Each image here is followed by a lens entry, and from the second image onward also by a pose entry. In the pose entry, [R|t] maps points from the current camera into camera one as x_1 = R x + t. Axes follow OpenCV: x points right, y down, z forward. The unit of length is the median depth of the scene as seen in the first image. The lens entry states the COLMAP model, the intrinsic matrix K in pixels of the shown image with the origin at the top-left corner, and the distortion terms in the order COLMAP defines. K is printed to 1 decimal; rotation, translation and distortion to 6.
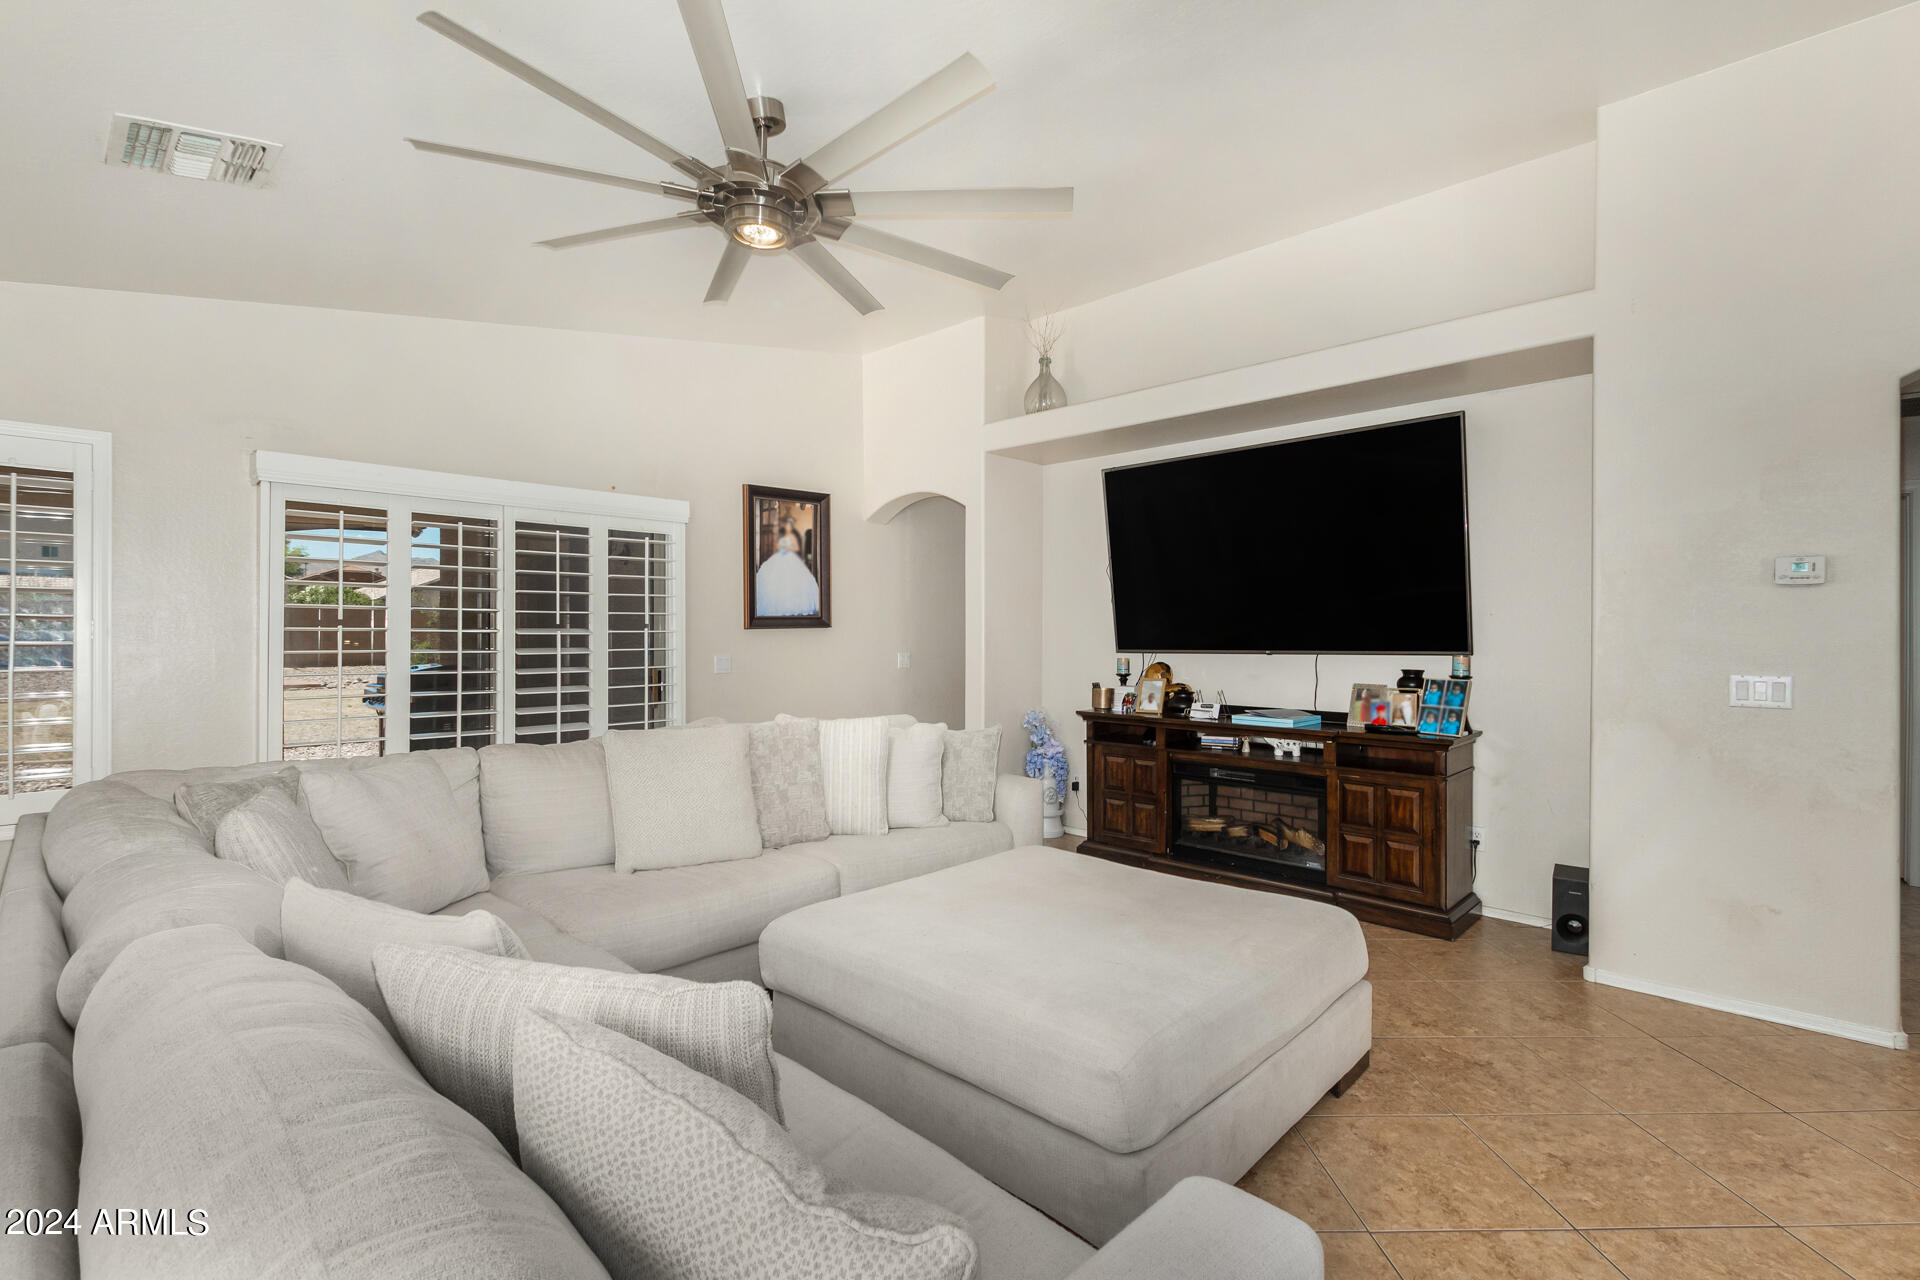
lens RADIAL K [[880.3, 0, 976.2], [0, 880.3, 632.7], [0, 0, 1]] dist [0.009187, -0.004389]
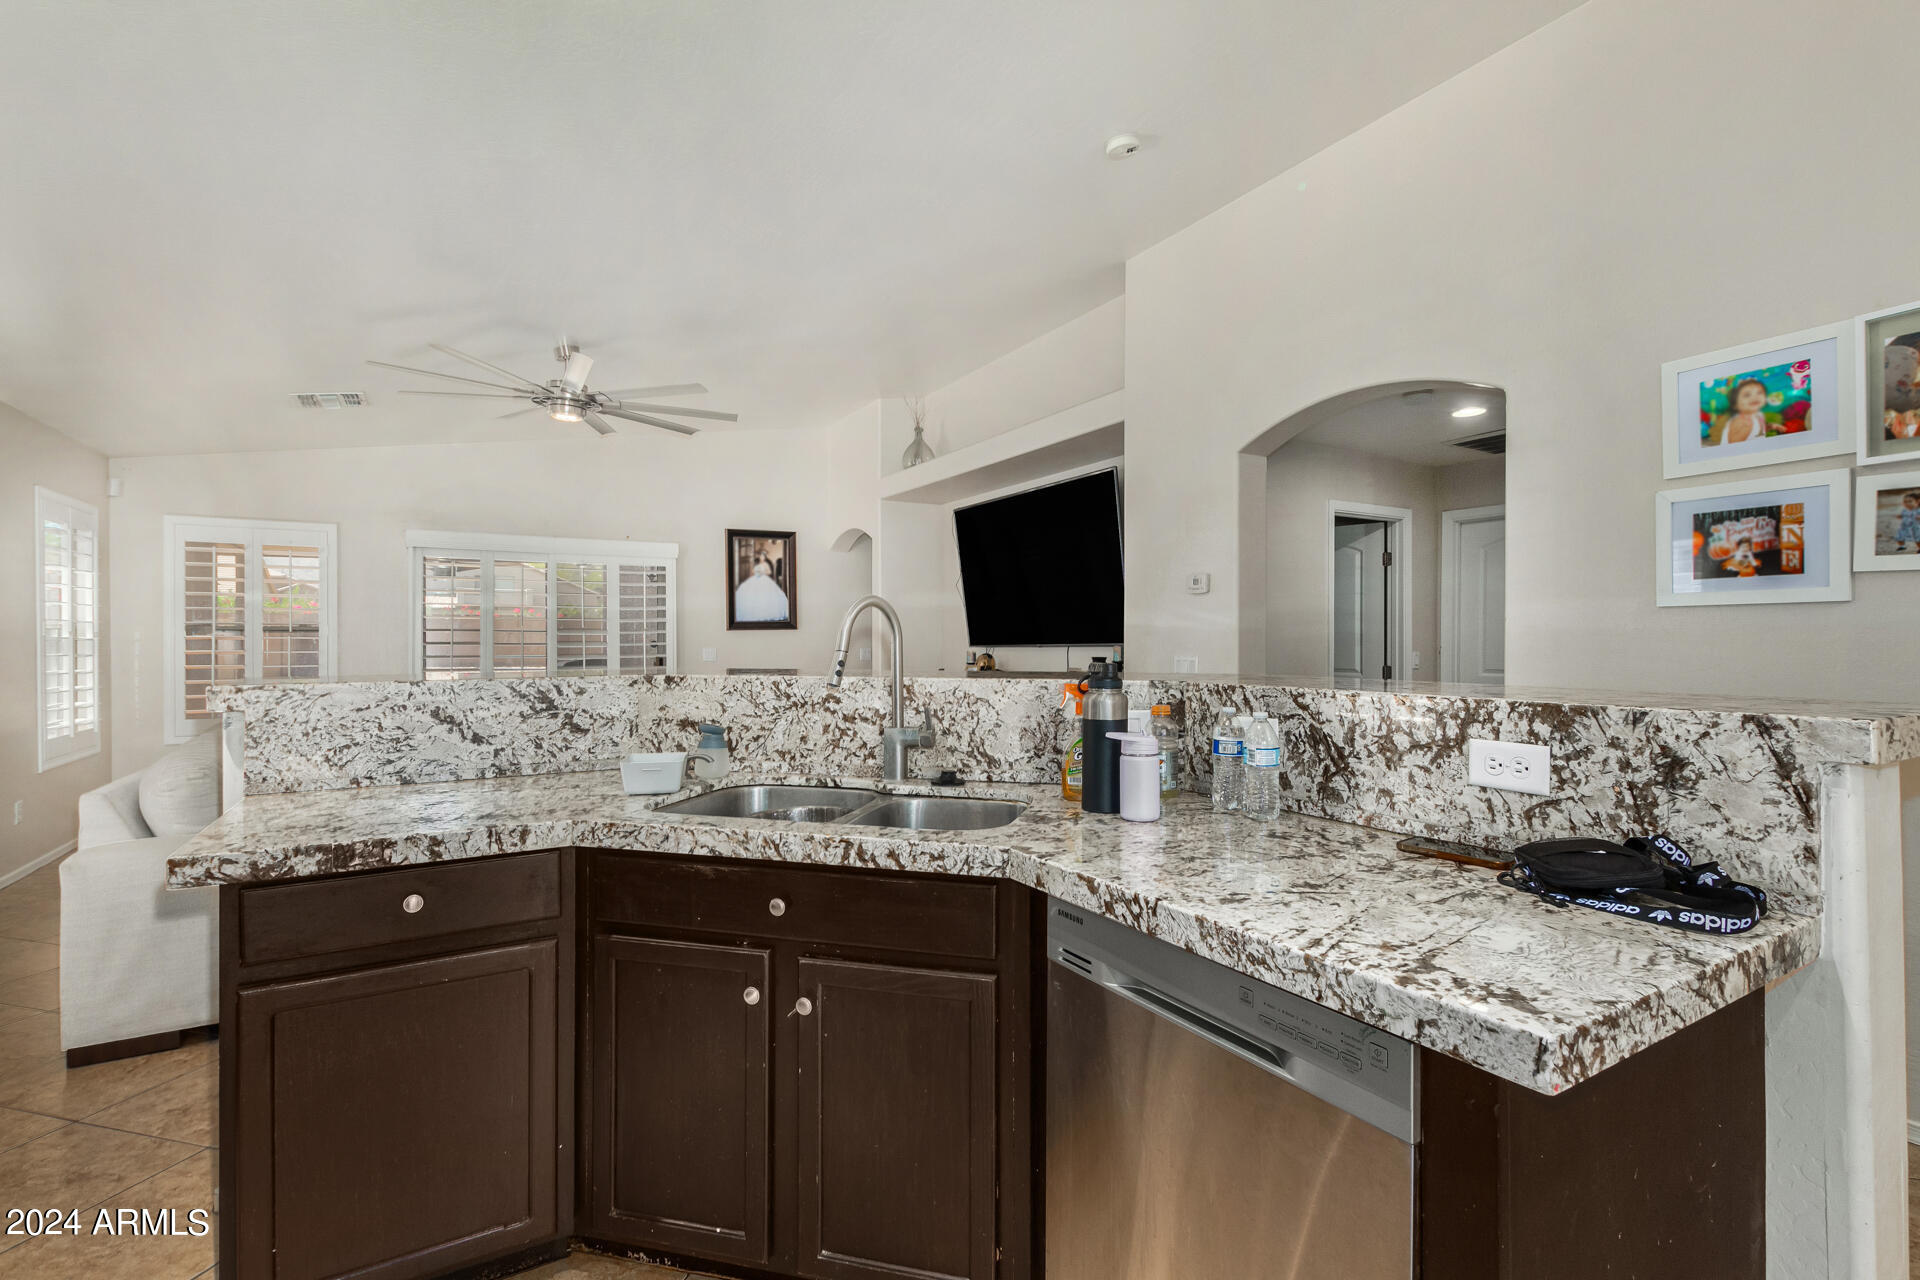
lens RADIAL K [[880.3, 0, 966.3], [0, 880.3, 644.2], [0, 0, 1]] dist [0.009187, -0.004389]
pose [[0.959387, 0.000459, -0.282095, 0.557780], [0.001033, 0.999986, 0.005142, 0.012699], [0.282093, -0.005224, 0.959373, -0.287866]]
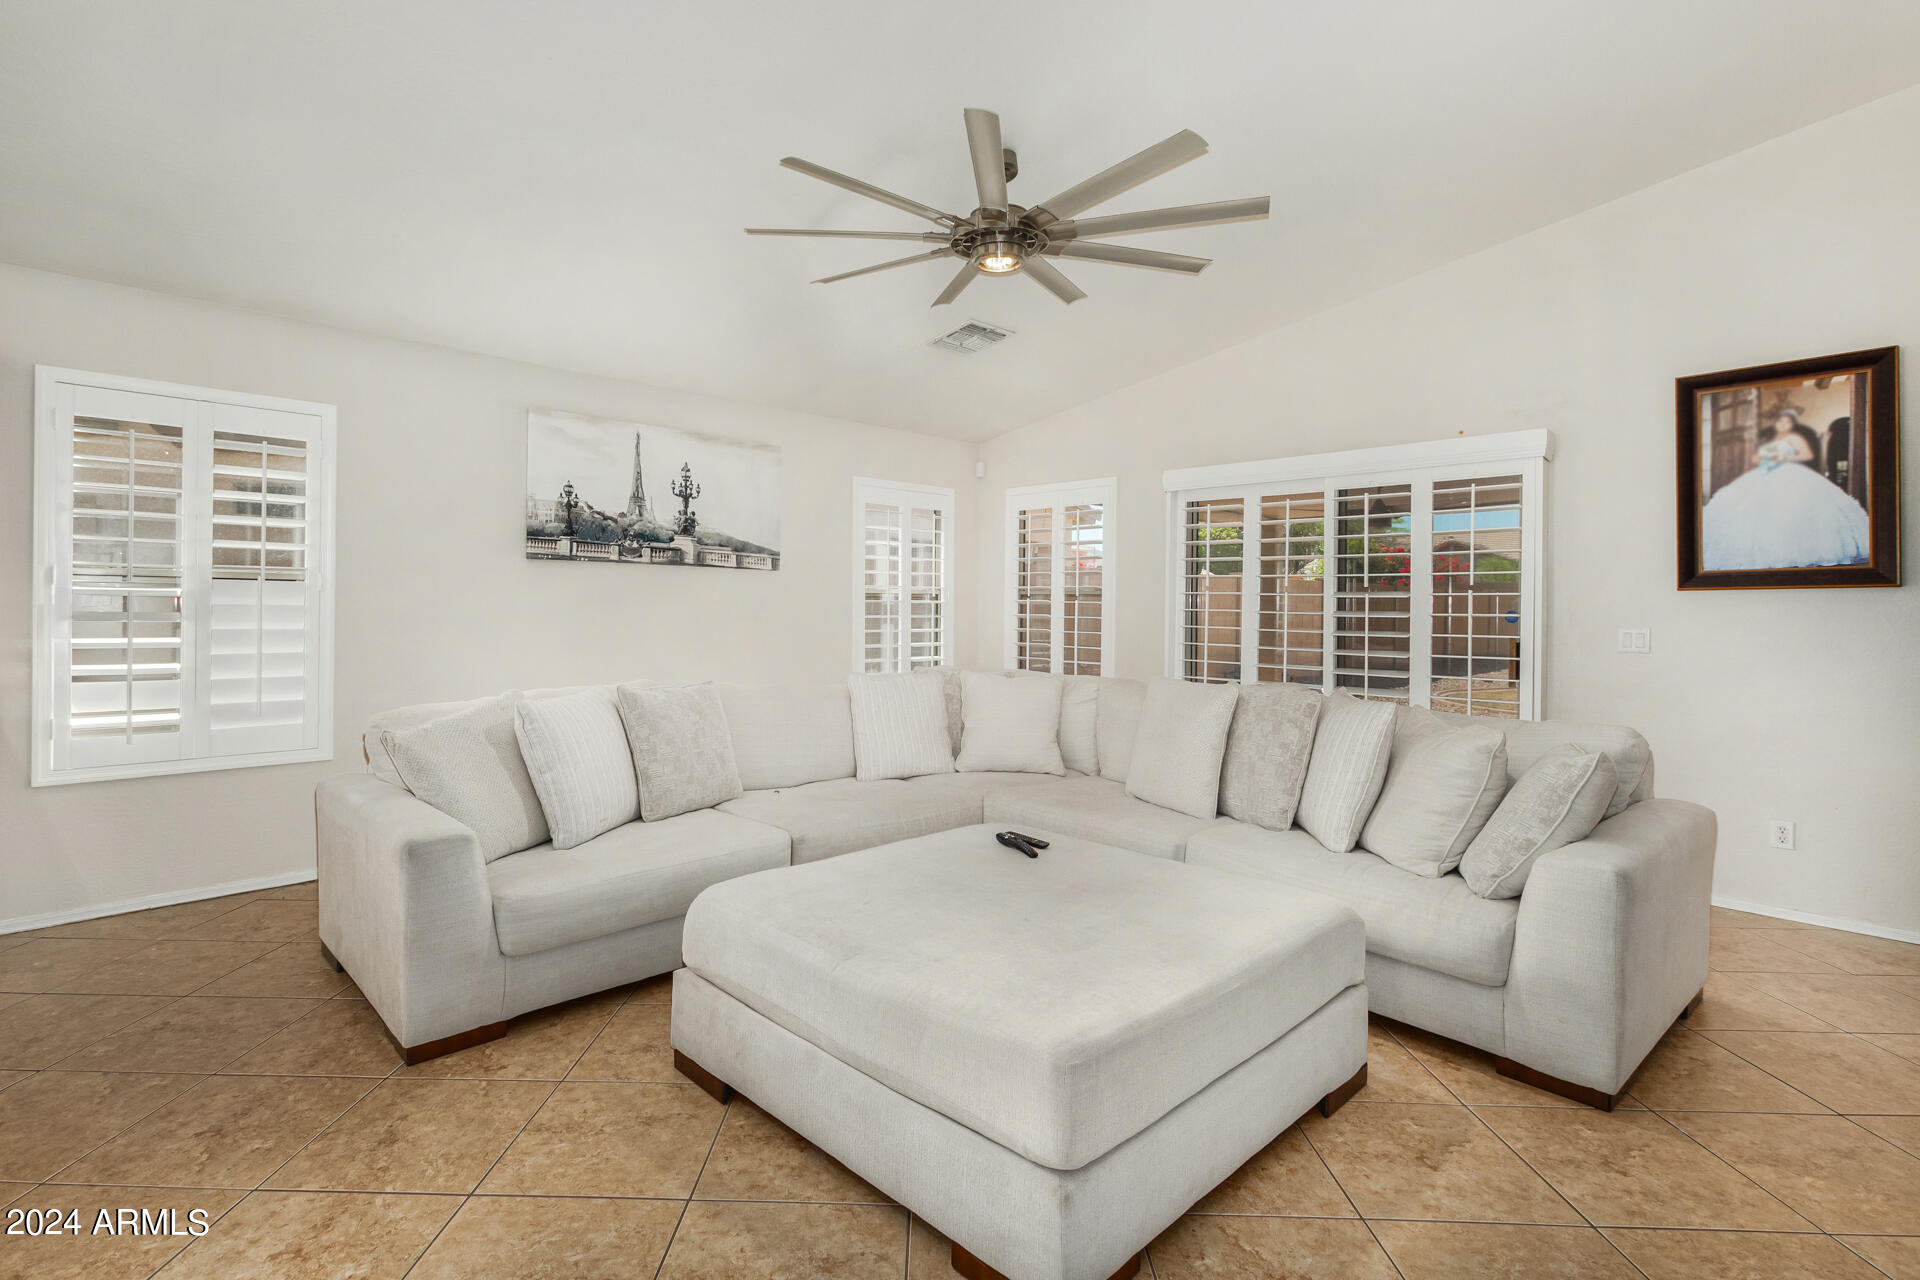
lens RADIAL K [[916.2, 0, 943.5], [0, 916.2, 603.5], [0, 0, 1]] dist [0.001982, 0.000830]
pose [[-0.053921, -0.000207, -0.998545, 0.517008], [-0.009471, 0.999955, 0.000304, 0.011939], [0.998500, 0.009474, -0.053921, 0.507845]]
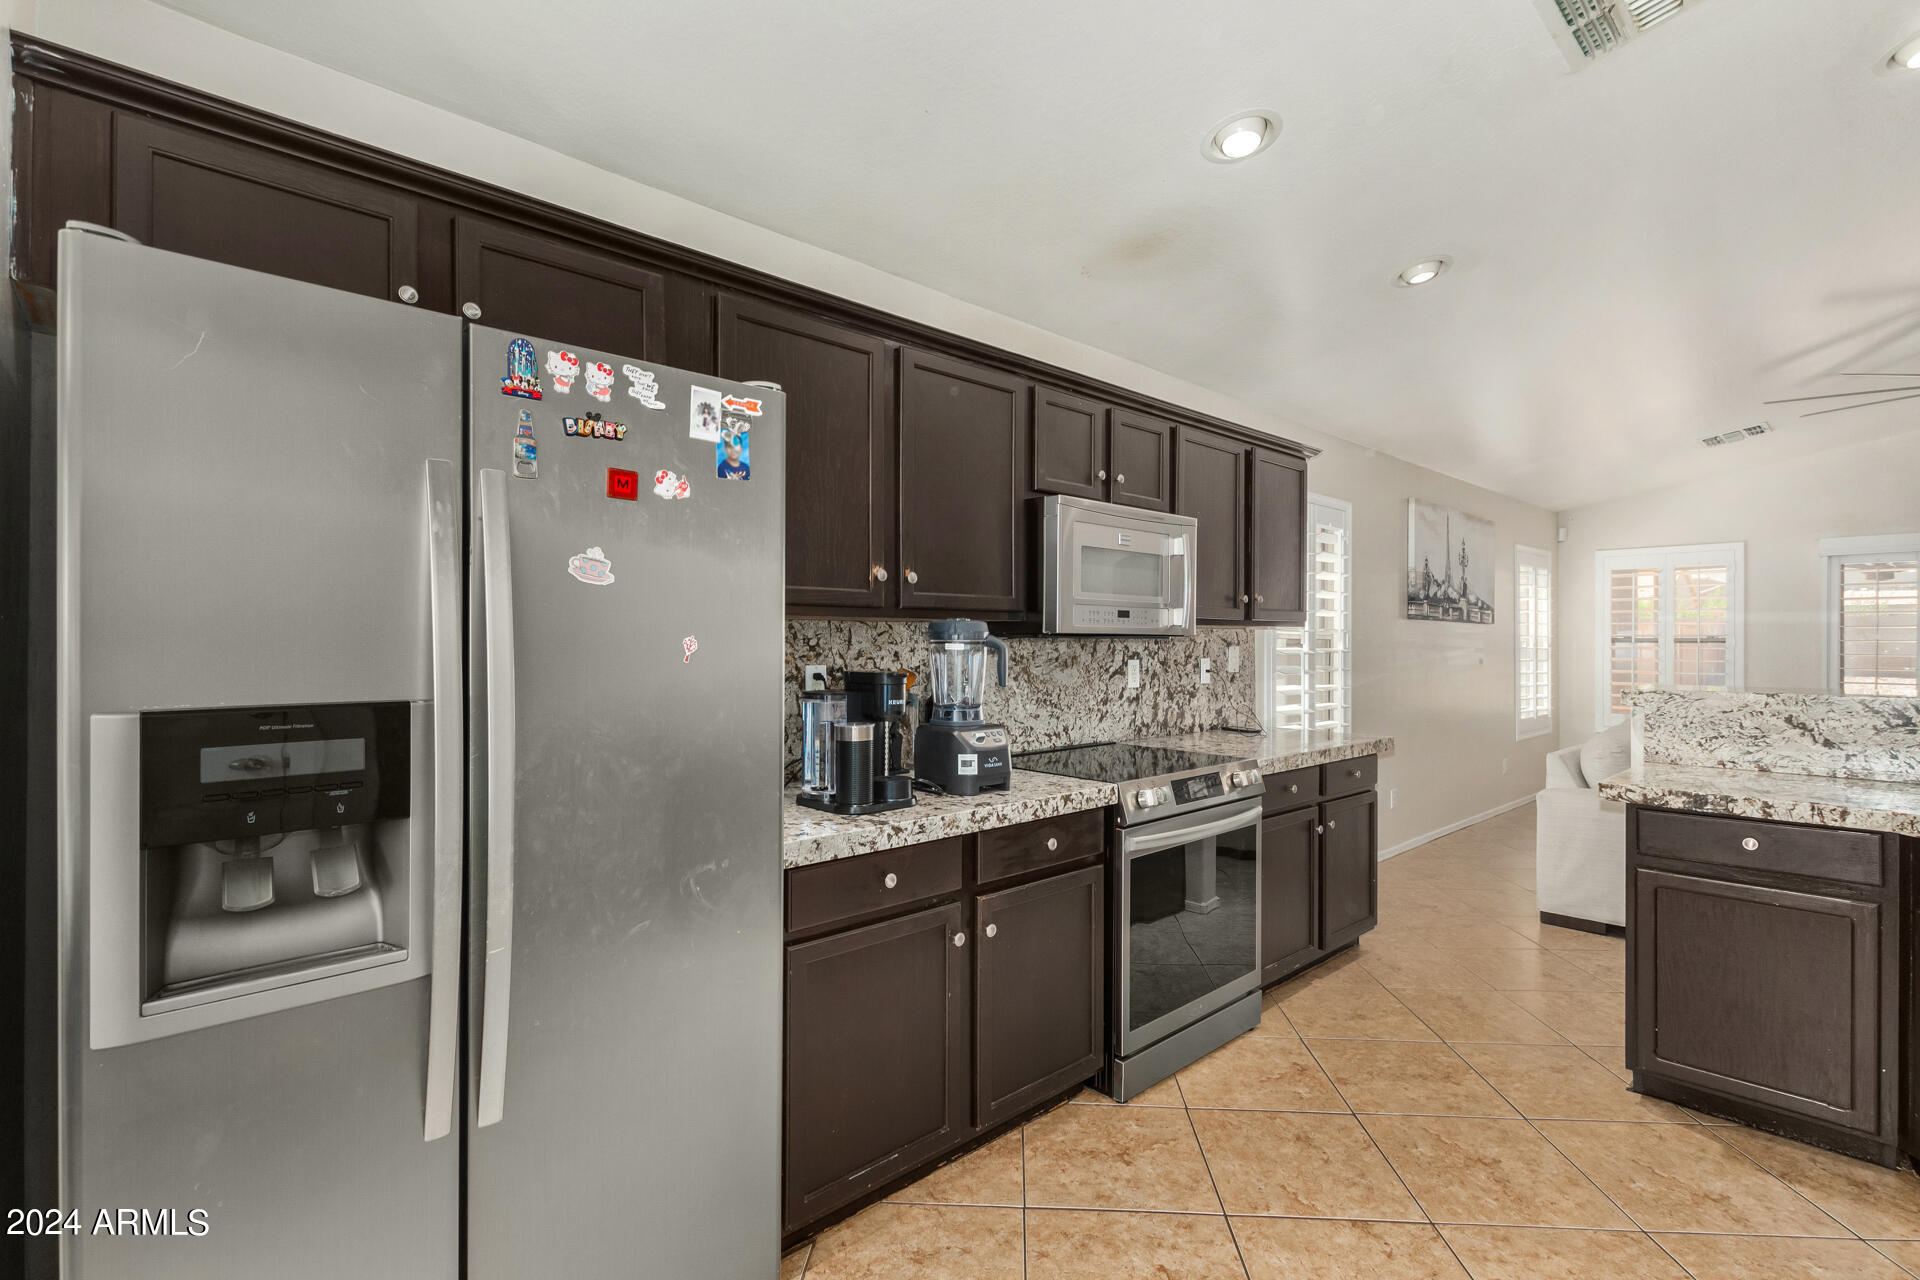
lens RADIAL K [[880.3, 0, 957.4], [0, 880.3, 634.5], [0, 0, 1]] dist [0.009187, -0.004389]
pose [[-0.076975, -0.008548, -0.996996, 0.768562], [-0.001905, 0.999963, -0.008426, 0.001327], [0.997031, 0.001251, -0.076988, -0.417252]]
